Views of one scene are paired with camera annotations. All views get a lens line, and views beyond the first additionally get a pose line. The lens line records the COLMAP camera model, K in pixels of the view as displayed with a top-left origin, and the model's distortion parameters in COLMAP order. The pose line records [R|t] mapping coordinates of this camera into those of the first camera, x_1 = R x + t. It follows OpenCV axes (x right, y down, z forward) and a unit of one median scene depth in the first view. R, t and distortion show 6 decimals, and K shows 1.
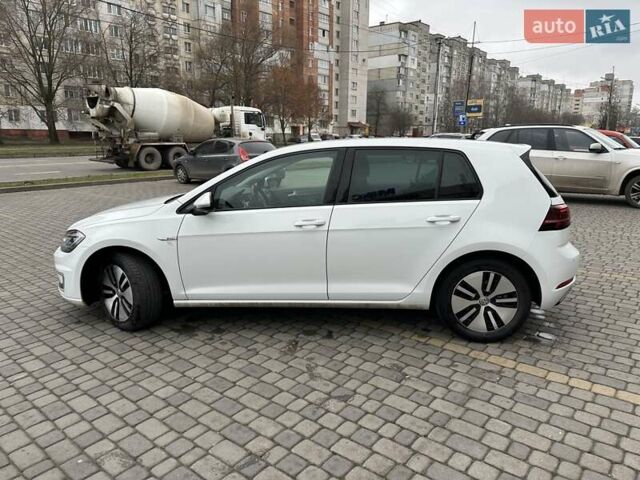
lens RADIAL K [[448.7, 0, 320.0], [0, 448.7, 240.0], [0, 0, 1]] dist [0.047288, -0.063334]
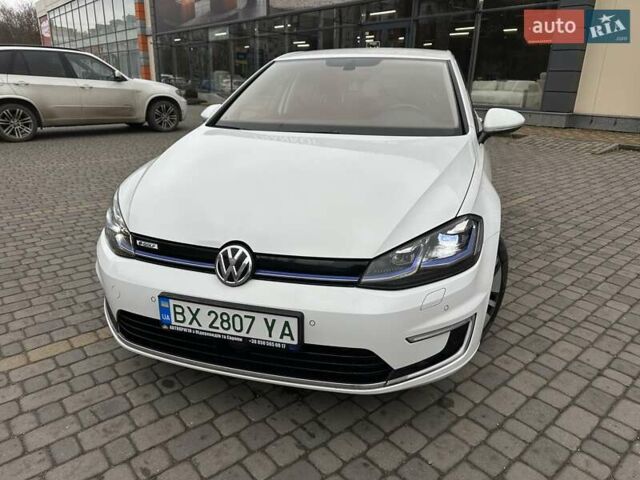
lens RADIAL K [[454.6, 0, 322.2], [0, 454.6, 241.7], [0, 0, 1]] dist [0.006825, -0.009713]
pose [[0.169976, -0.317834, 0.932786, -1.129237], [0.192694, 0.939007, 0.284840, -0.175914], [-0.966425, 0.131326, 0.220853, 1.167892]]
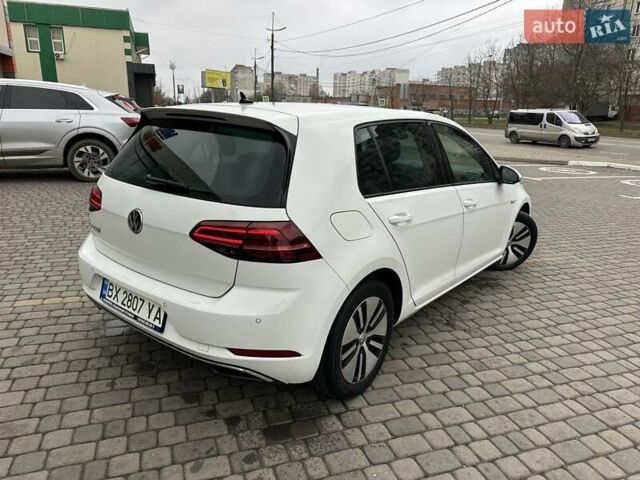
lens RADIAL K [[454.6, 0, 322.2], [0, 454.6, 241.7], [0, 0, 1]] dist [0.006825, -0.009713]
pose [[-0.514070, 0.222559, -0.828372, 1.032433], [-0.216854, 0.900656, 0.376554, -0.373851], [0.829883, 0.373211, -0.414738, 1.717386]]
